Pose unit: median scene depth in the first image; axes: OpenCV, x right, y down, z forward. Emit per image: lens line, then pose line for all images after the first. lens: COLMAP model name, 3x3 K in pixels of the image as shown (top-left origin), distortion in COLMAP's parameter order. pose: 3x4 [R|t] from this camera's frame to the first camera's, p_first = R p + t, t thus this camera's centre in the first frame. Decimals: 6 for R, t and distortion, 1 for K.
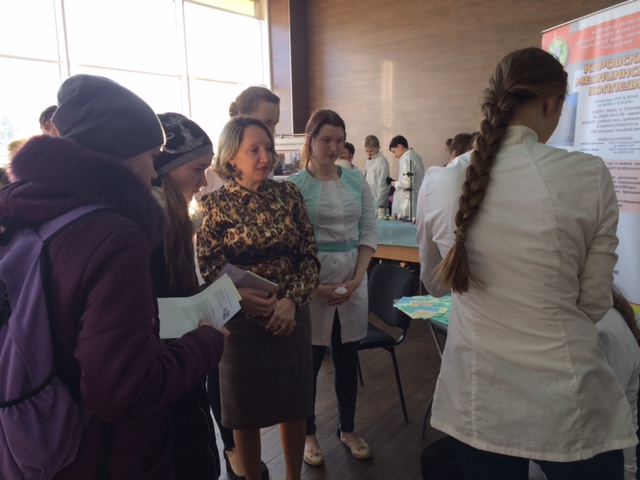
lens RADIAL K [[544.3, 0, 317.2], [0, 544.3, 244.1], [0, 0, 1]] dist [0.058647, -0.100032]
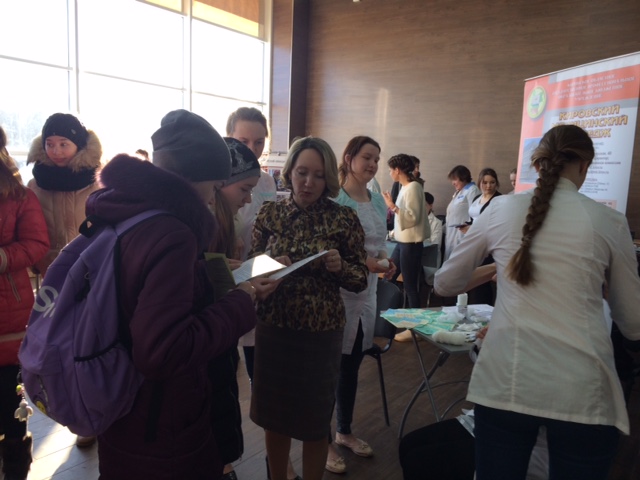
lens RADIAL K [[544.3, 0, 316.2], [0, 544.3, 237.9], [0, 0, 1]] dist [0.058647, -0.100032]
pose [[0.997833, 0.061483, 0.023415, -0.025781], [-0.060438, 0.997245, -0.043004, 0.010443], [-0.025994, 0.041496, 0.998800, -0.111584]]
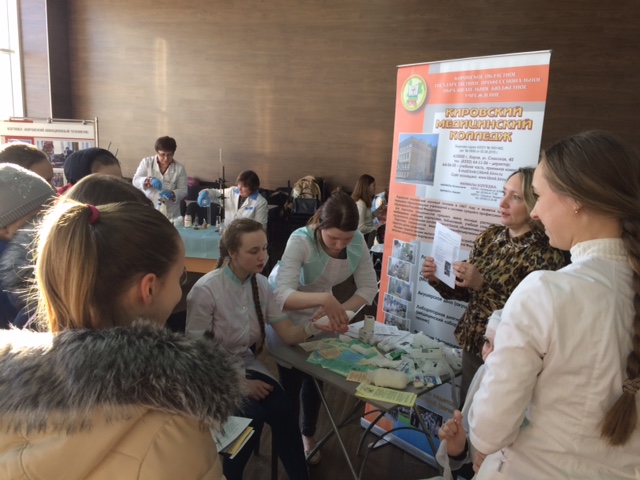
lens RADIAL K [[544.3, 0, 322.0], [0, 544.3, 239.1], [0, 0, 1]] dist [0.058647, -0.100032]
pose [[0.899299, -0.023514, 0.436701, -0.181501], [0.009853, 0.999389, 0.033522, -0.123934], [-0.437222, -0.025844, 0.898982, 0.182117]]
